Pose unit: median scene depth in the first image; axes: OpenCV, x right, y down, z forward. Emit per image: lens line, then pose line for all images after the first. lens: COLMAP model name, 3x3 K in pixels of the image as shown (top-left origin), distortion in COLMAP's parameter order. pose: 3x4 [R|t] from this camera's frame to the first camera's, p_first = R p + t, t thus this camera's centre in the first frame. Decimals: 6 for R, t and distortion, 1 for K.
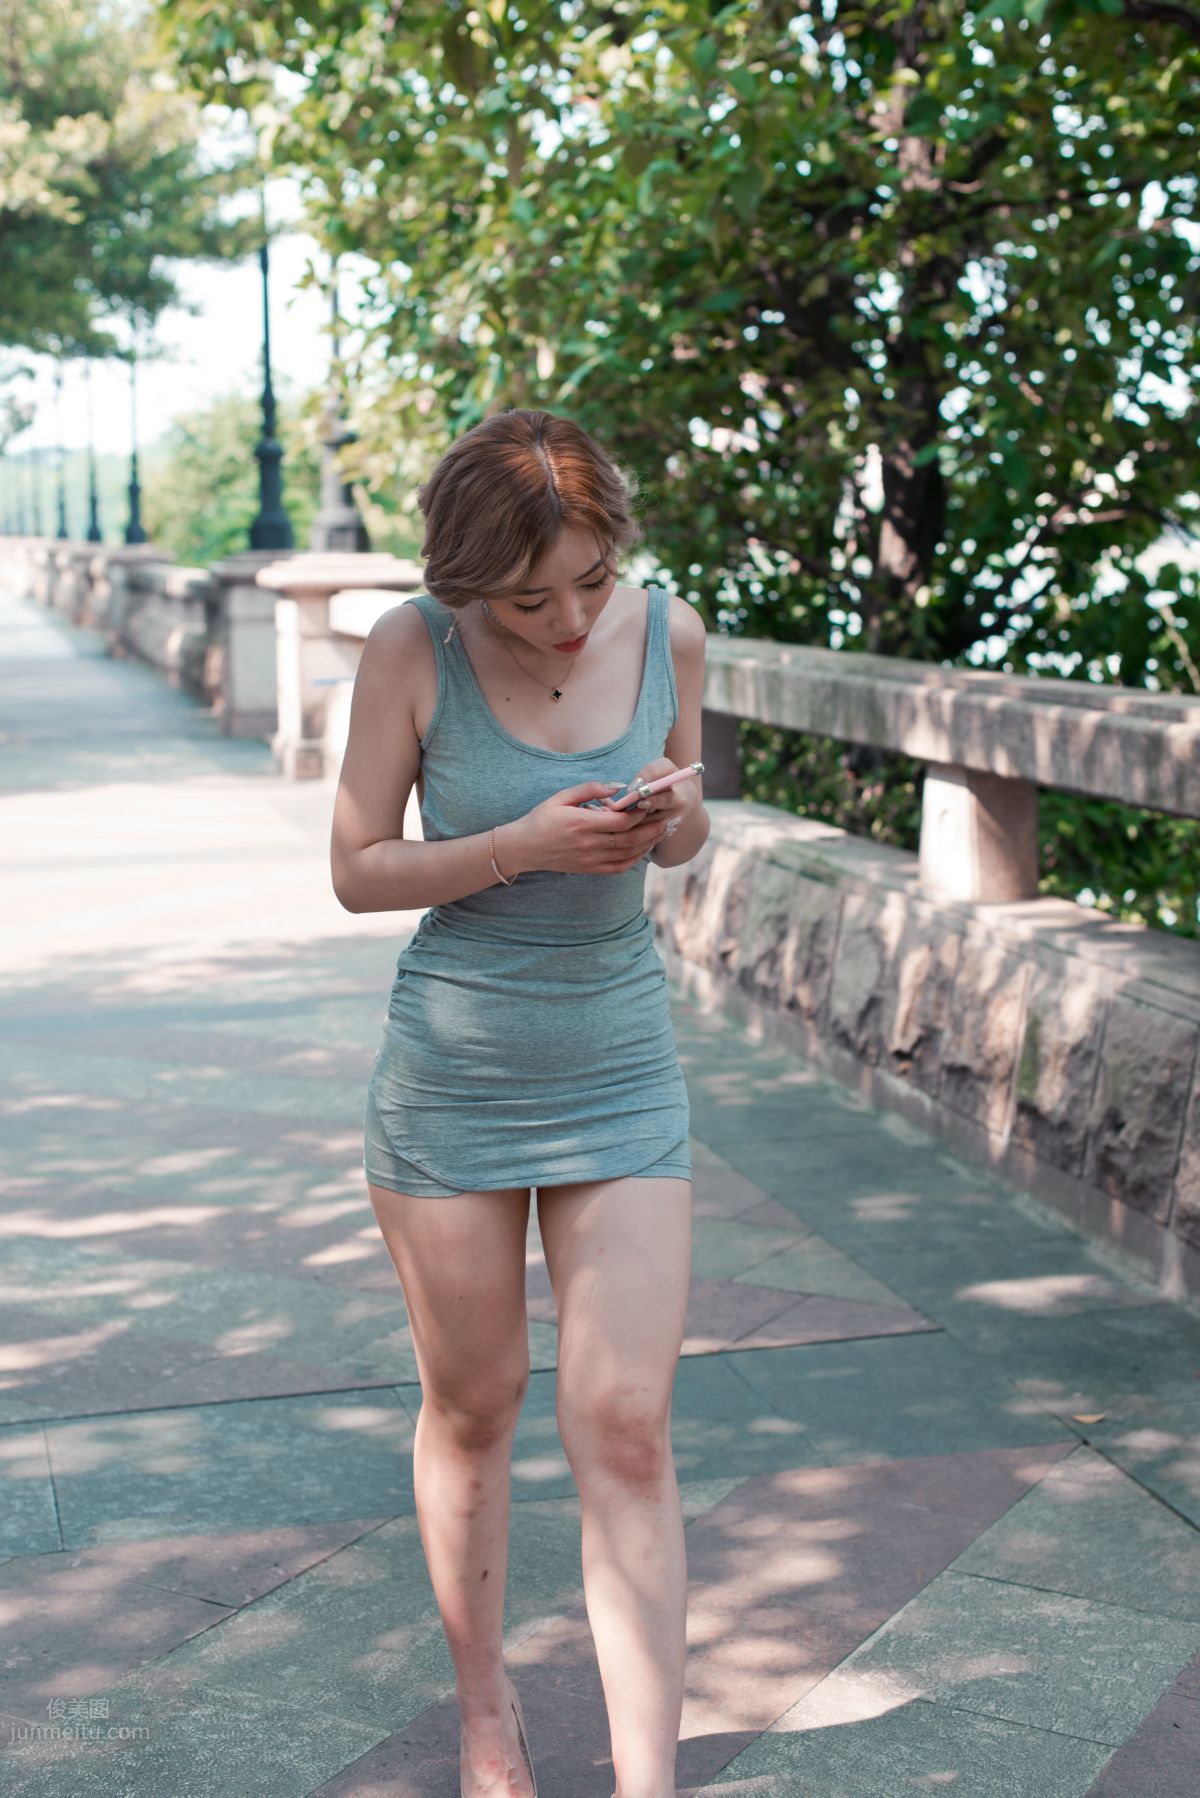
lens RADIAL K [[2652.0, 0, 654.4], [0, 2652.0, 945.0], [0, 0, 1]] dist [0.029485, 0.000000]
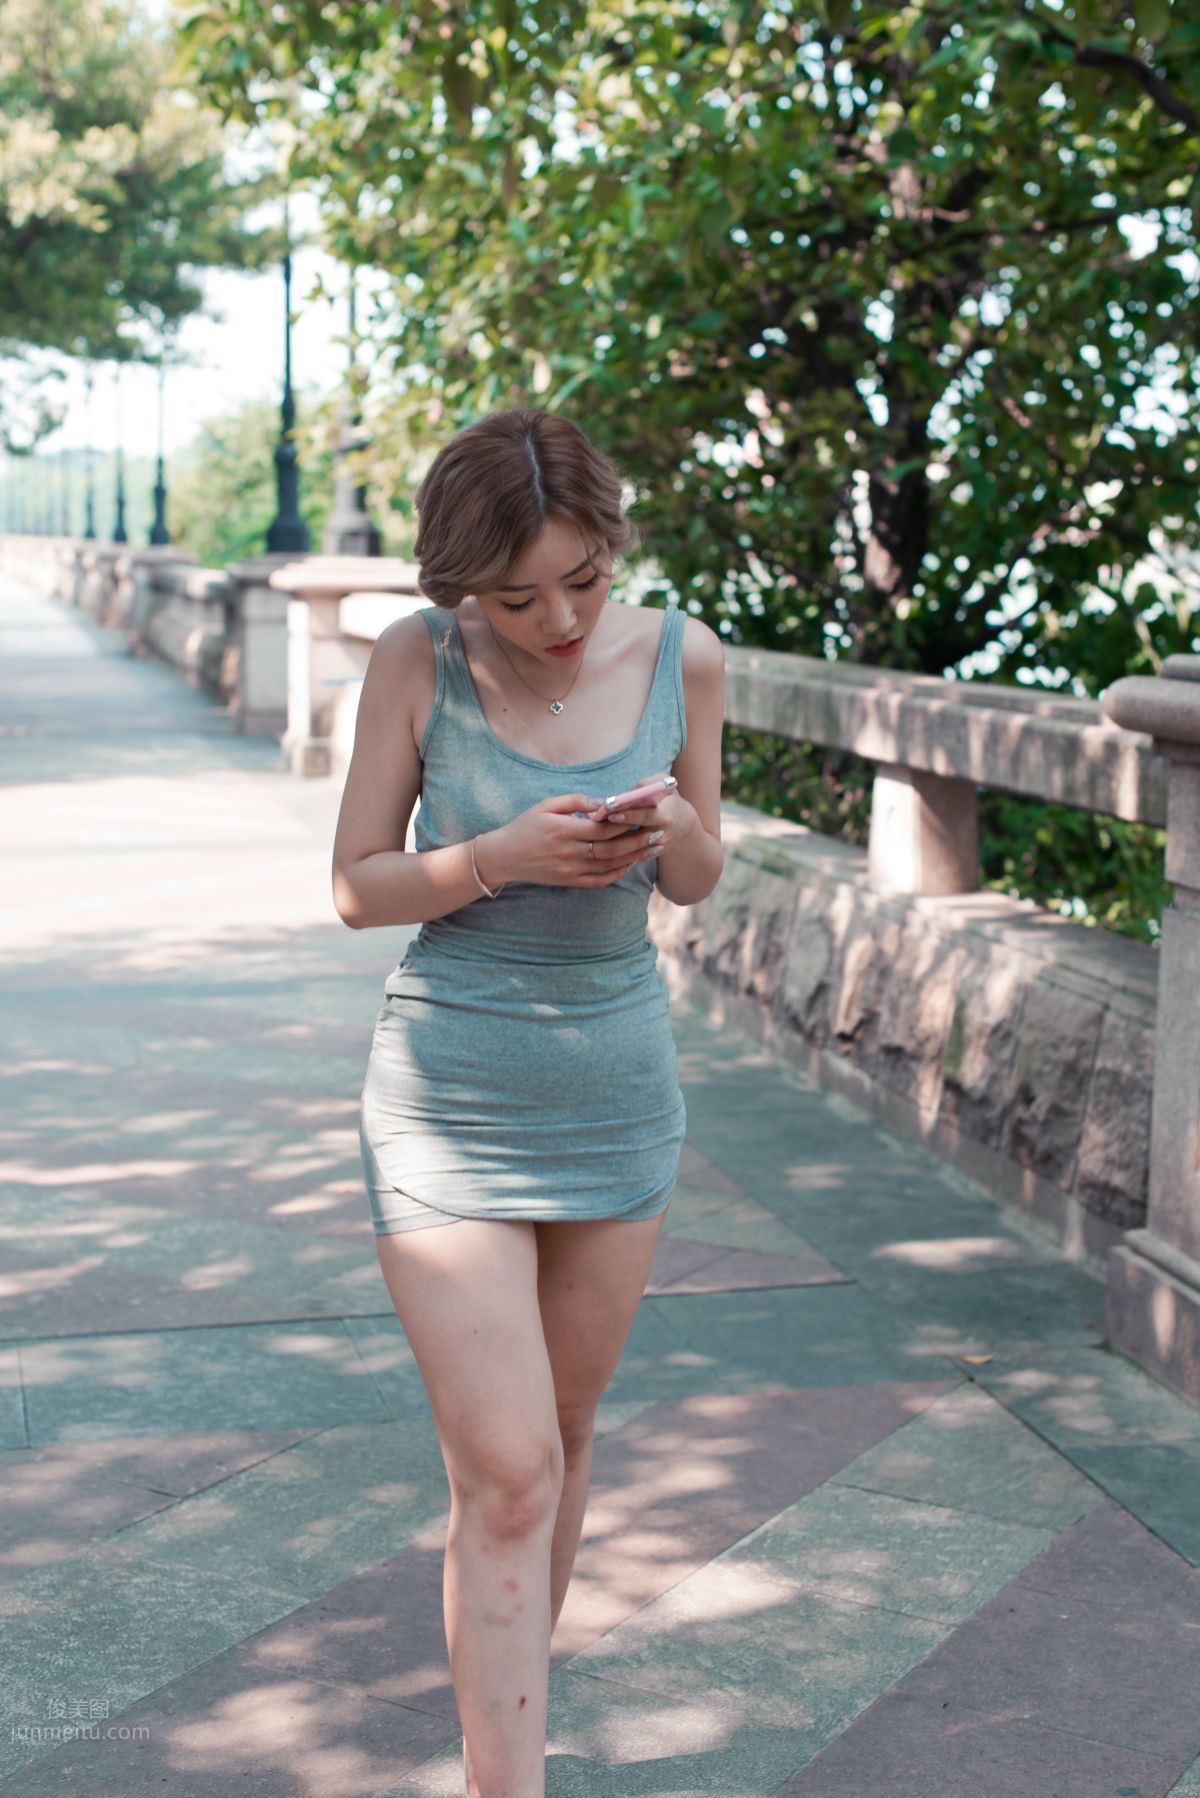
lens RADIAL K [[2652.0, 0, 653.6], [0, 2652.0, 945.8], [0, 0, 1]] dist [0.029485, 0.000000]
pose [[0.999717, 0.022319, -0.008176, 0.021541], [-0.022356, 0.999740, -0.004513, 0.010074], [0.008073, 0.004694, 0.999956, -0.052725]]
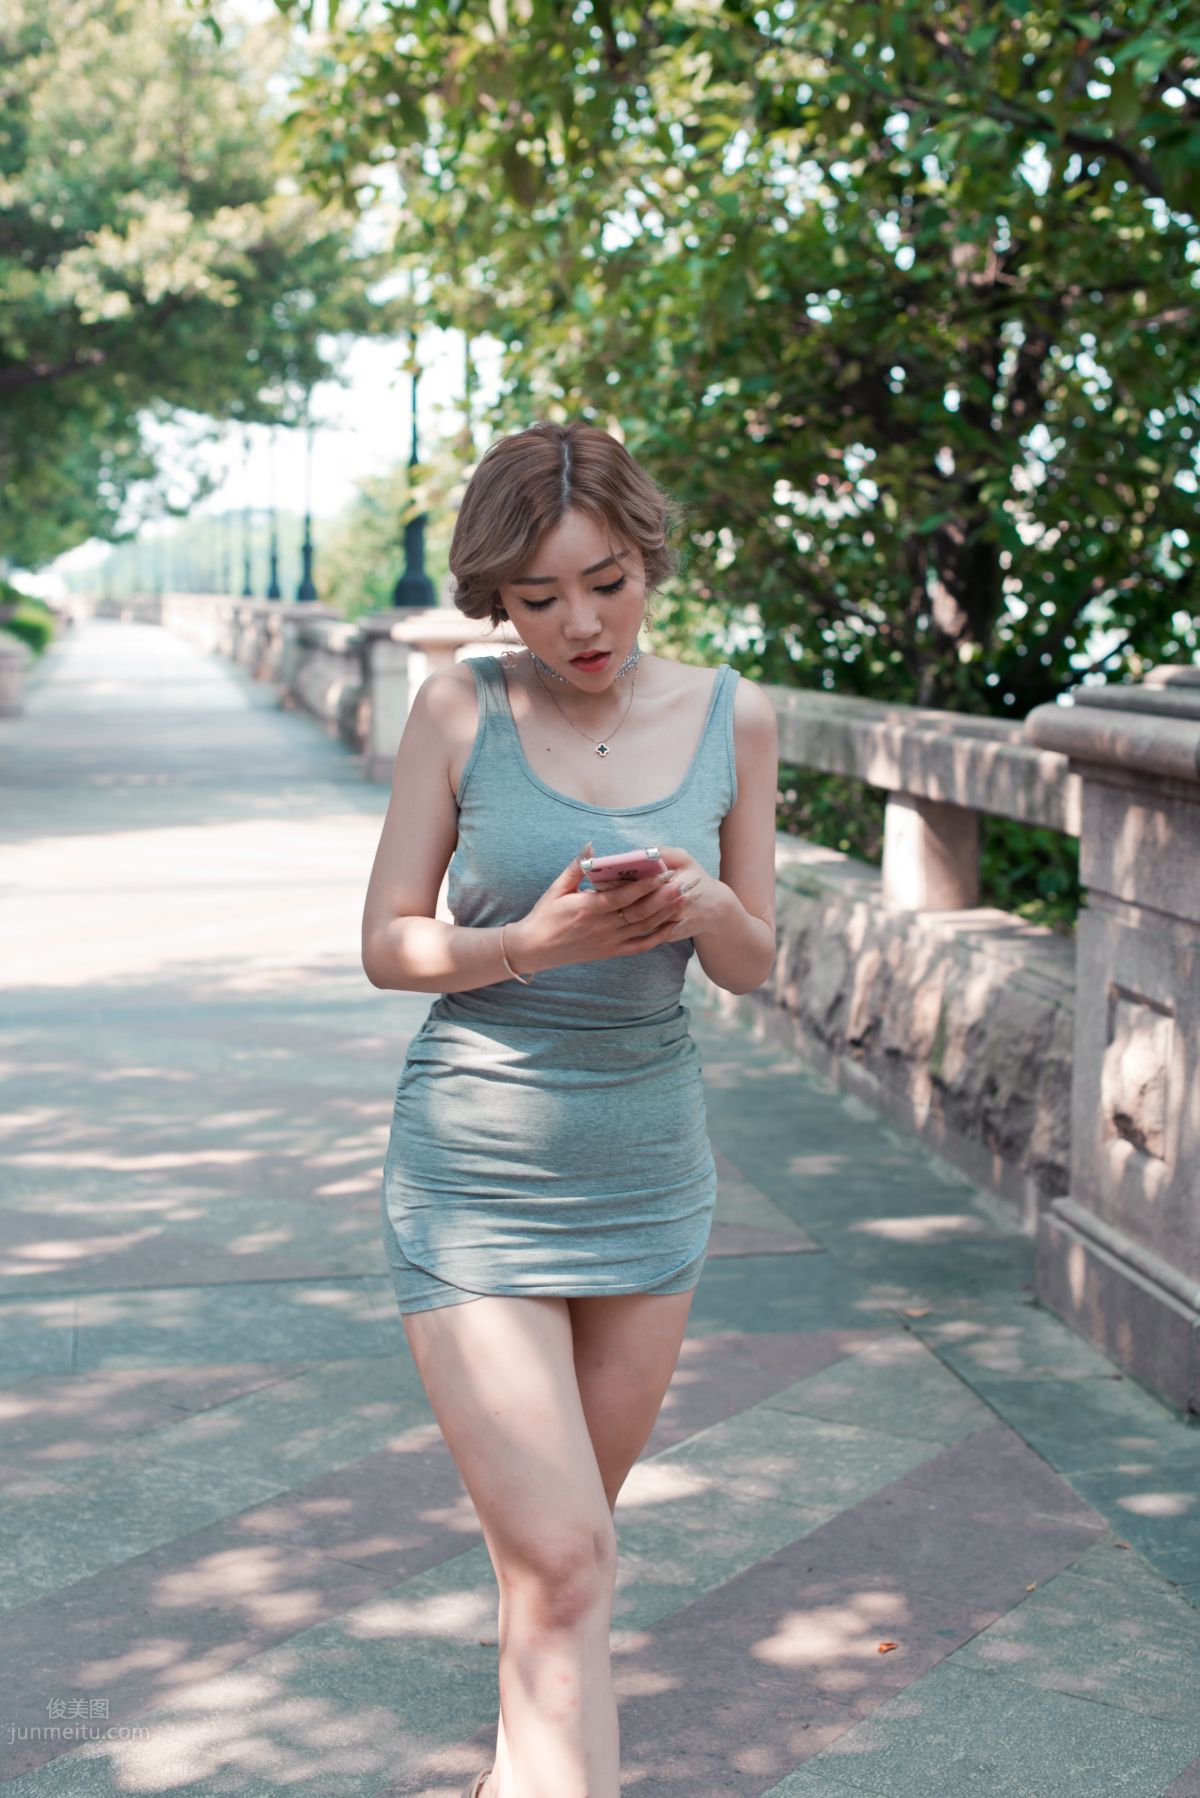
lens RADIAL K [[2652.0, 0, 647.7], [0, 2652.0, 954.6], [0, 0, 1]] dist [0.029485, 0.000000]
pose [[0.997208, 0.018898, -0.072245, 0.074719], [-0.020328, 0.999611, -0.019113, 0.023670], [0.071856, 0.020528, 0.997204, -0.136983]]
